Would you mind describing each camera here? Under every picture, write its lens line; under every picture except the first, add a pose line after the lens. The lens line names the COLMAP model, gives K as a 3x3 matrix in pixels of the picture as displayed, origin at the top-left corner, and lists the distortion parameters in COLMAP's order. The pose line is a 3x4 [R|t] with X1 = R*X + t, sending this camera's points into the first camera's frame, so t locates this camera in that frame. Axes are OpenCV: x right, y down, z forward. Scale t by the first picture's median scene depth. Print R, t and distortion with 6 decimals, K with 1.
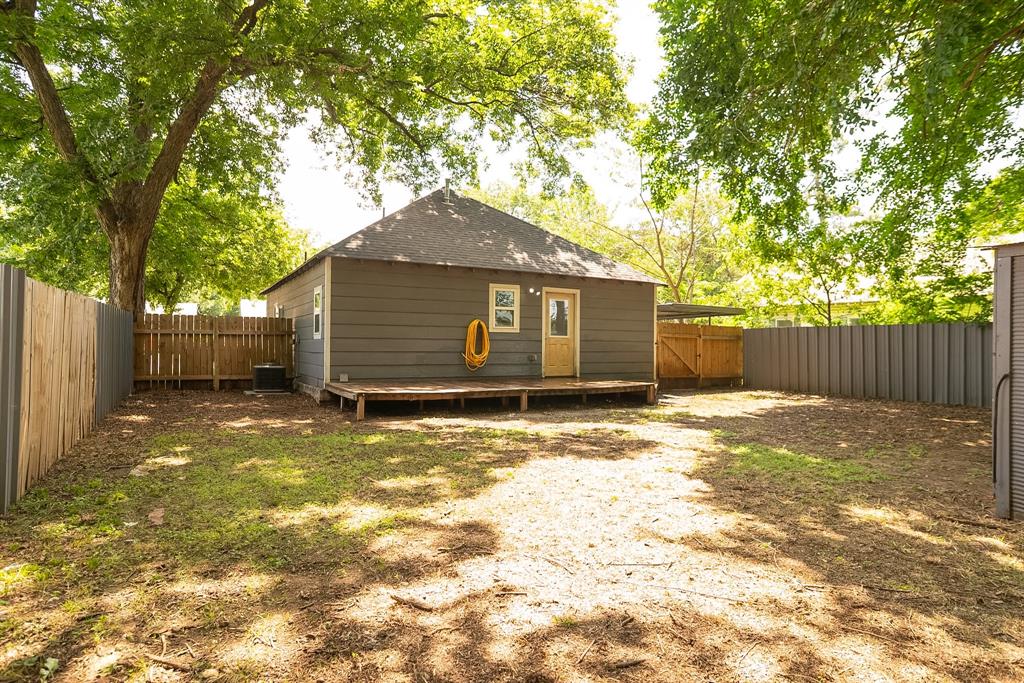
lens RADIAL K [[599.8, 0, 512.0], [0, 599.8, 341.5], [0, 0, 1]] dist [-0.100574, 0.076391]
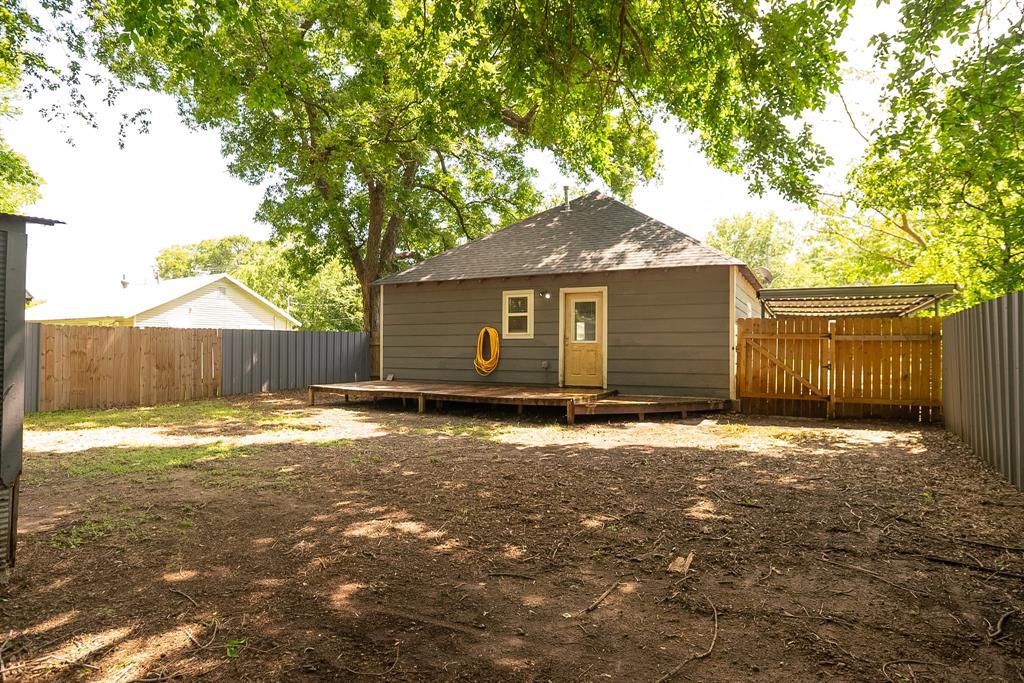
lens RADIAL K [[599.8, 0, 512.0], [0, 599.8, 341.5], [0, 0, 1]] dist [-0.100574, 0.076391]
pose [[0.530408, -0.019609, -0.847515, 0.799802], [0.005088, 0.999788, -0.019948, 0.008727], [0.847727, 0.006268, 0.530396, 0.454371]]
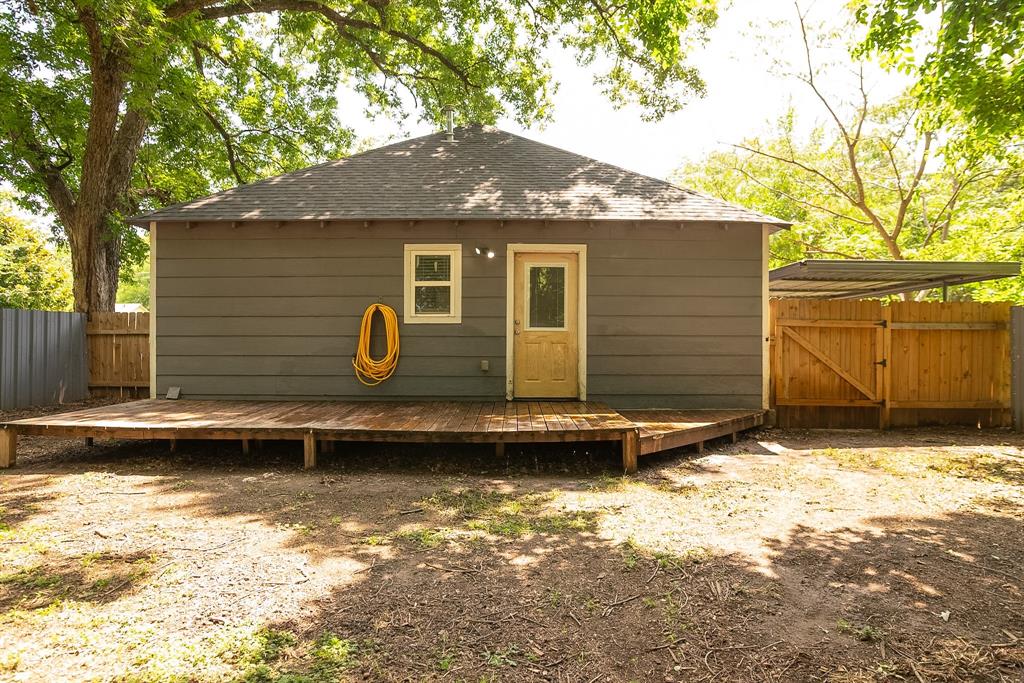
lens RADIAL K [[599.8, 0, 512.0], [0, 599.8, 341.5], [0, 0, 1]] dist [-0.100574, 0.076391]
pose [[0.867569, -0.008095, -0.497250, 0.345871], [0.008863, 0.999960, -0.000815, 0.003948], [0.497237, -0.003700, 0.867607, 0.504730]]
